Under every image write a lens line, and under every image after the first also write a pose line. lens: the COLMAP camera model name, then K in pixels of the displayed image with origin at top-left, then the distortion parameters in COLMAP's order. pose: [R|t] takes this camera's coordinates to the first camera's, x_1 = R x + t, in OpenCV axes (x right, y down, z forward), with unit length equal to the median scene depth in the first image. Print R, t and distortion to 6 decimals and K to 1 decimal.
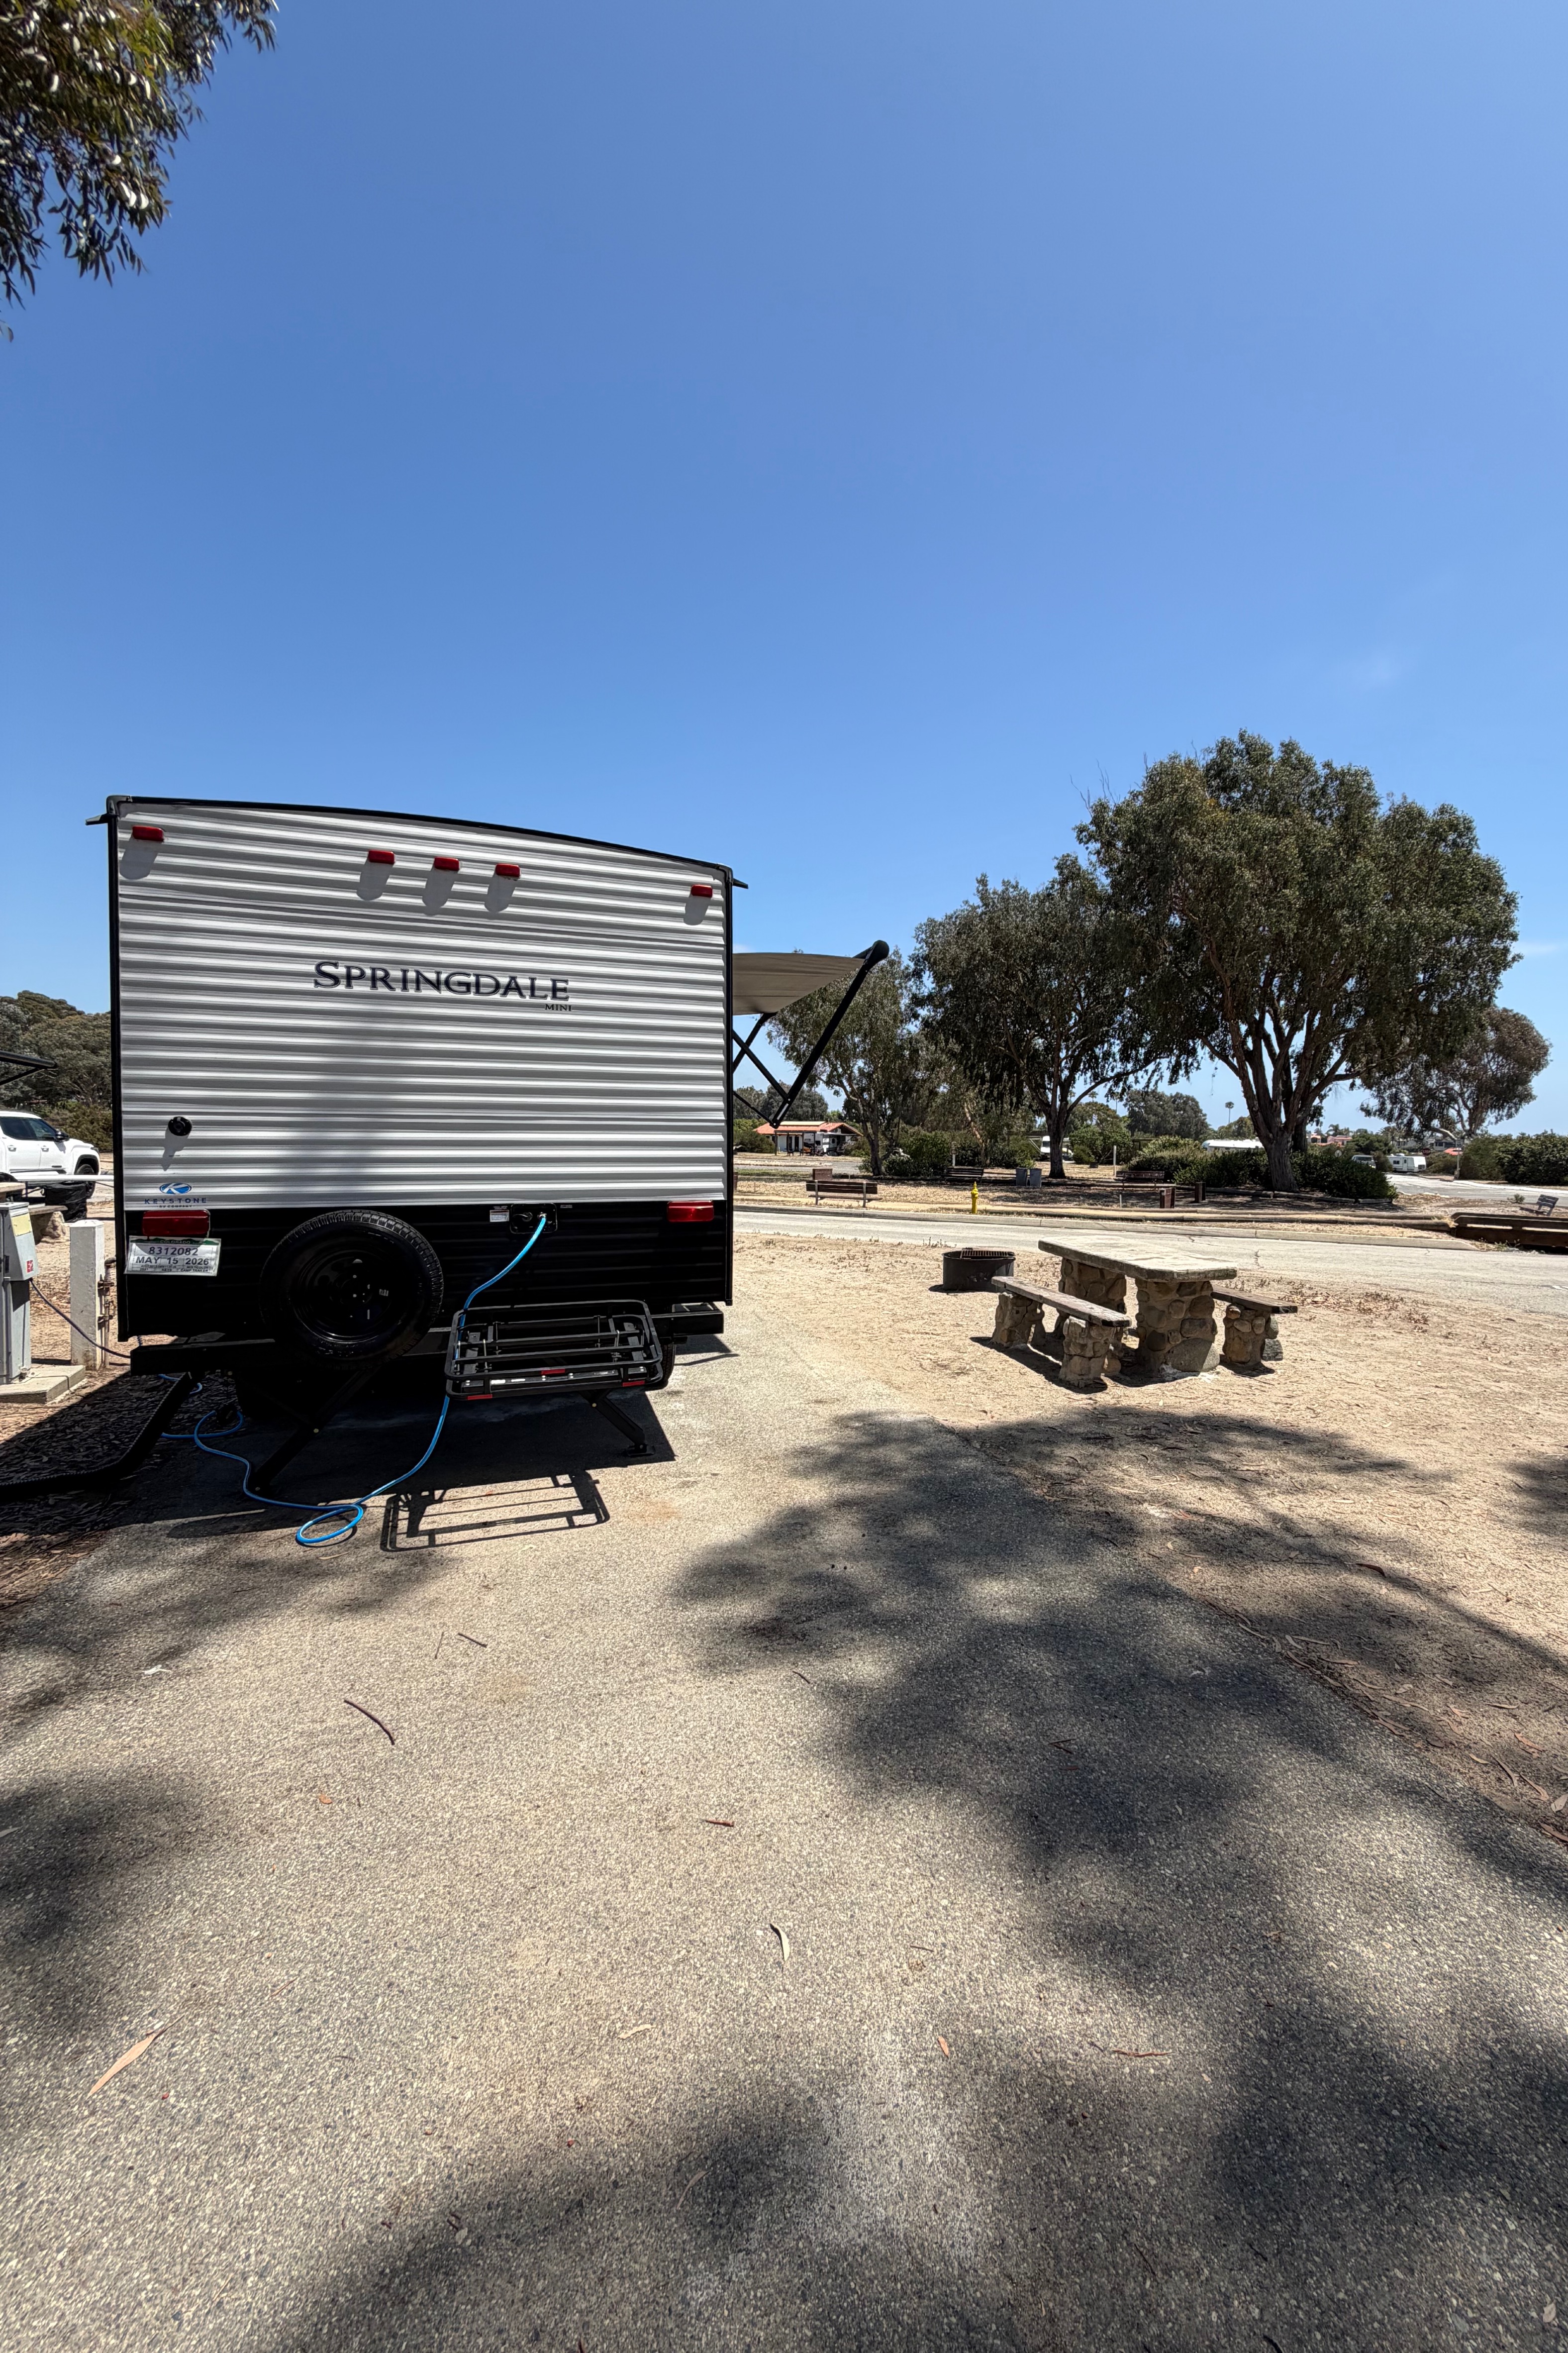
lens RADIAL K [[941.8, 0, 893.3], [0, 941.8, 1180.0], [0, 0, 1]] dist [-0.026994, -0.000074]
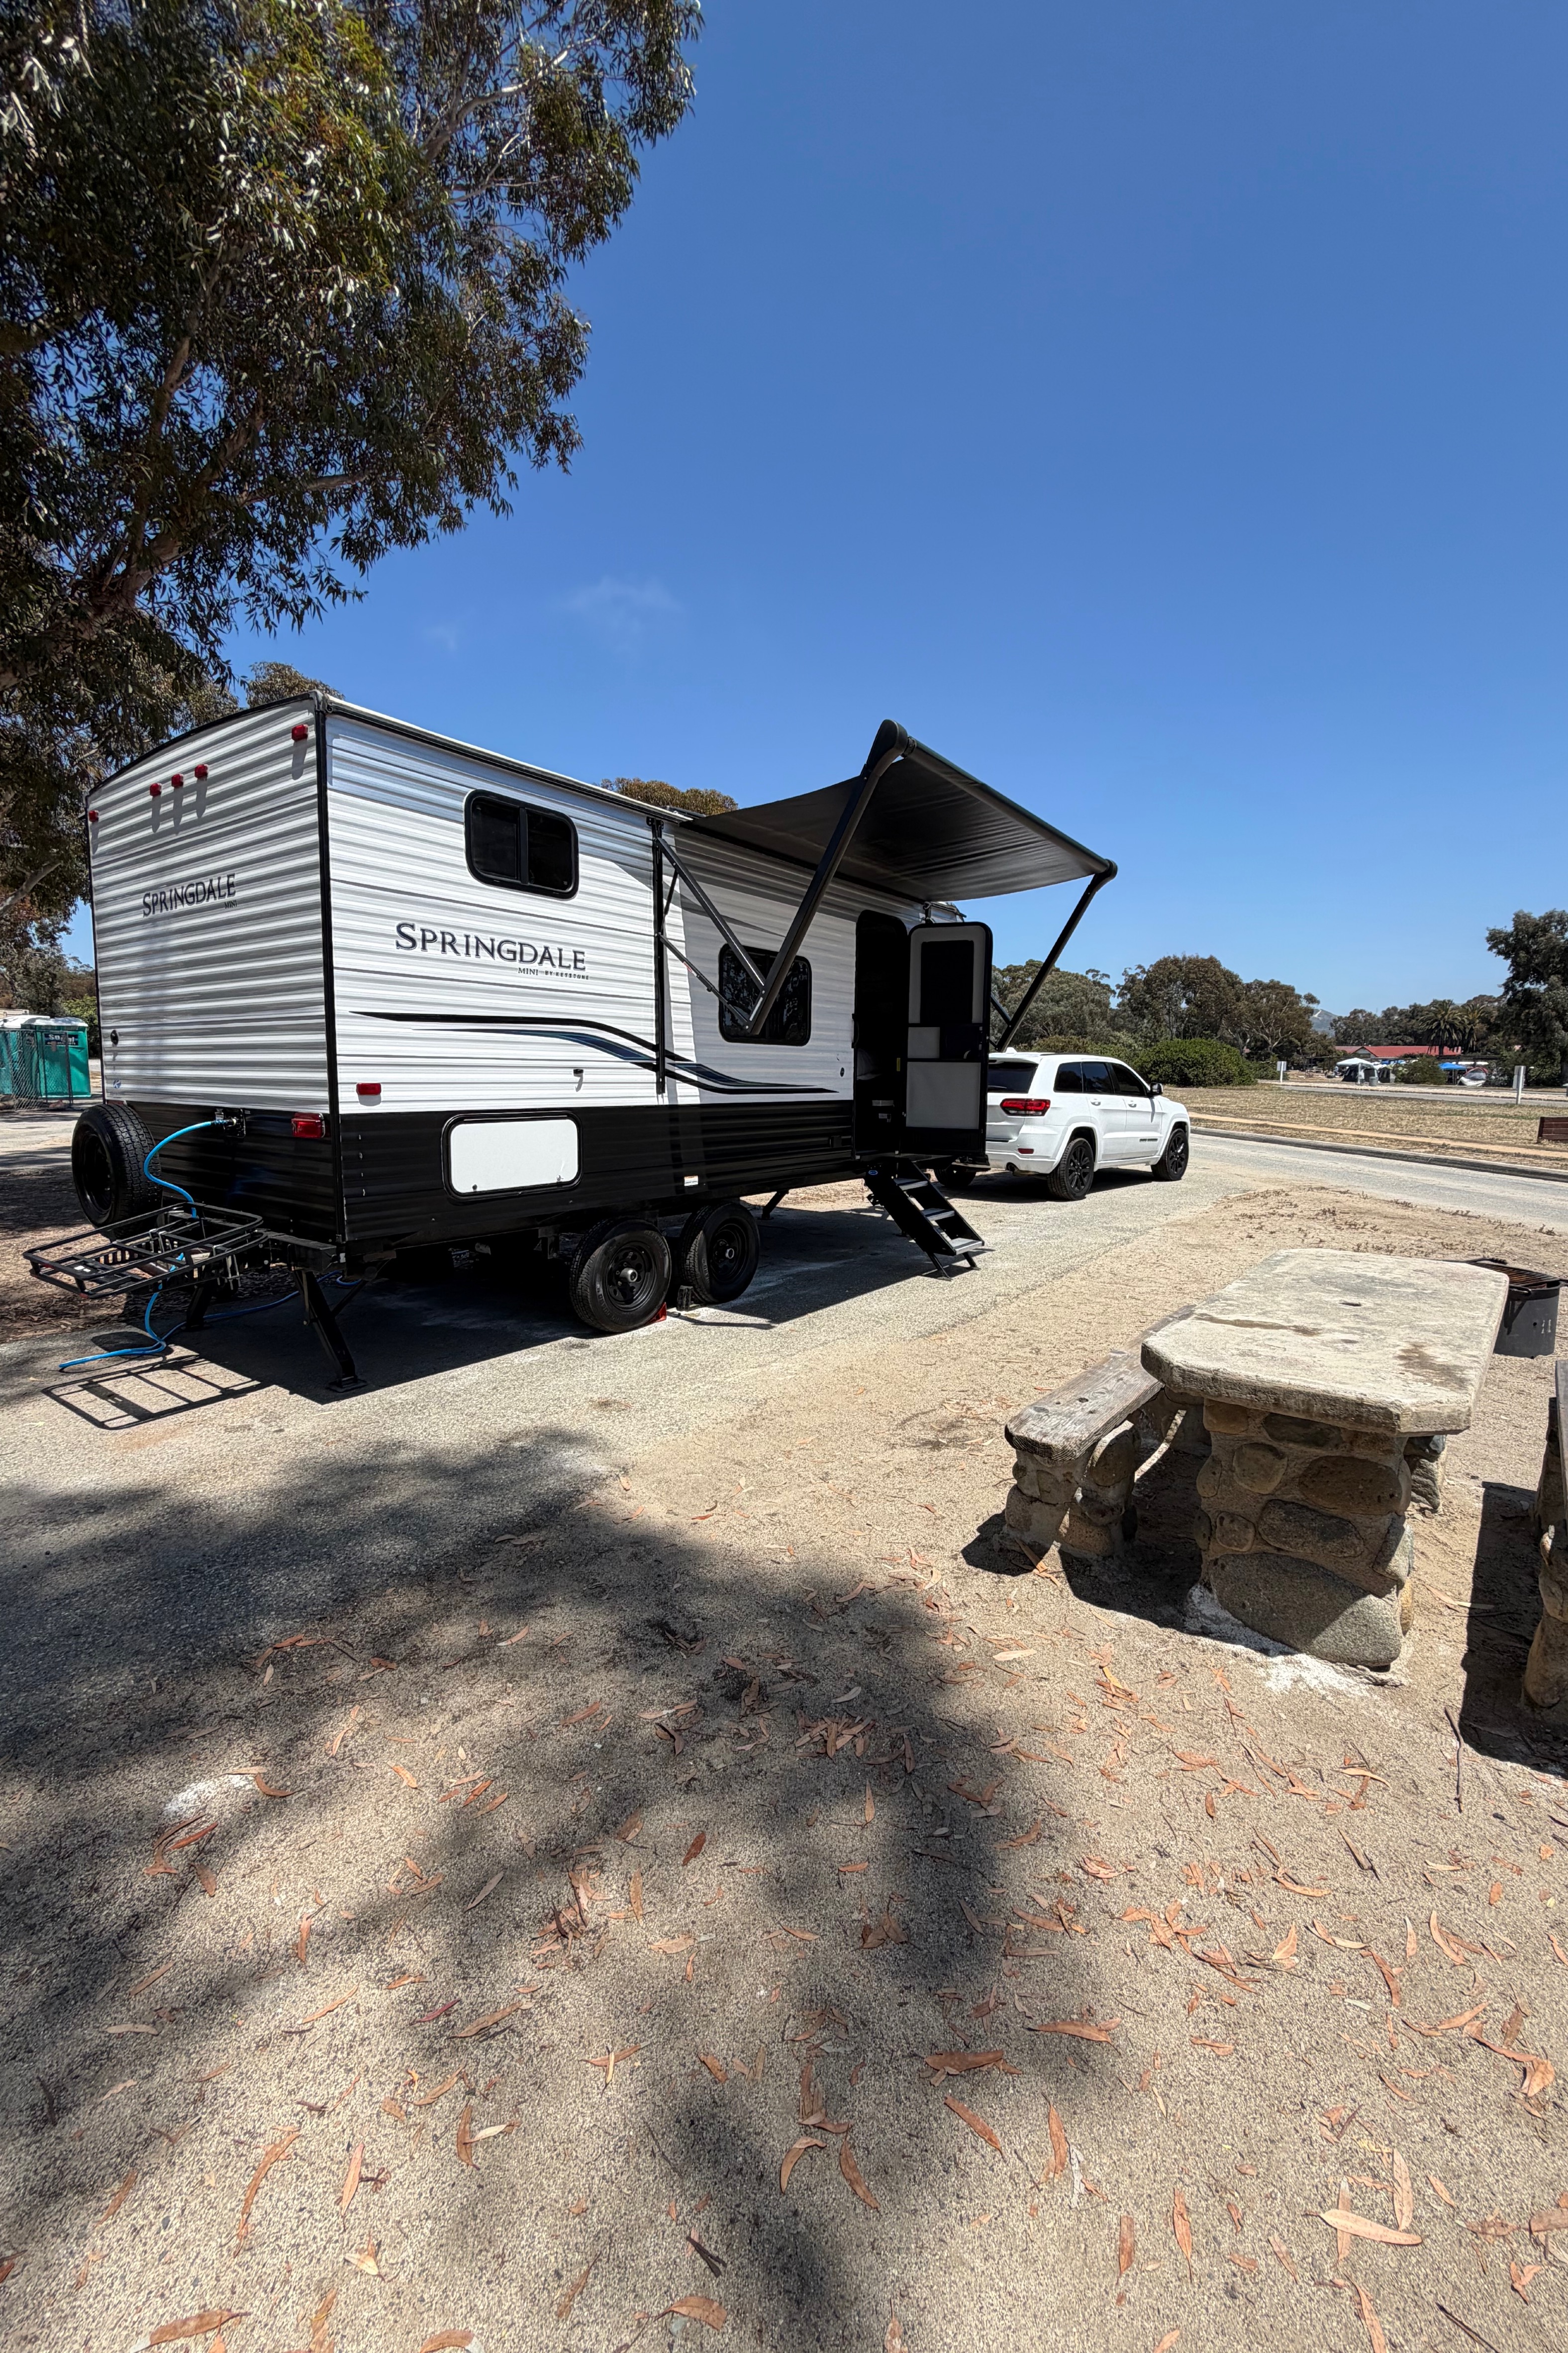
lens RADIAL K [[943.0, 0, 784.0], [0, 943.0, 1176.5], [0, 0, 1]] dist [-0.000746, -0.000024]
pose [[0.533272, 0.095822, -0.840500, 0.750697], [-0.041037, 0.995325, 0.087436, -0.012984], [0.844948, -0.012136, 0.534710, 0.917239]]
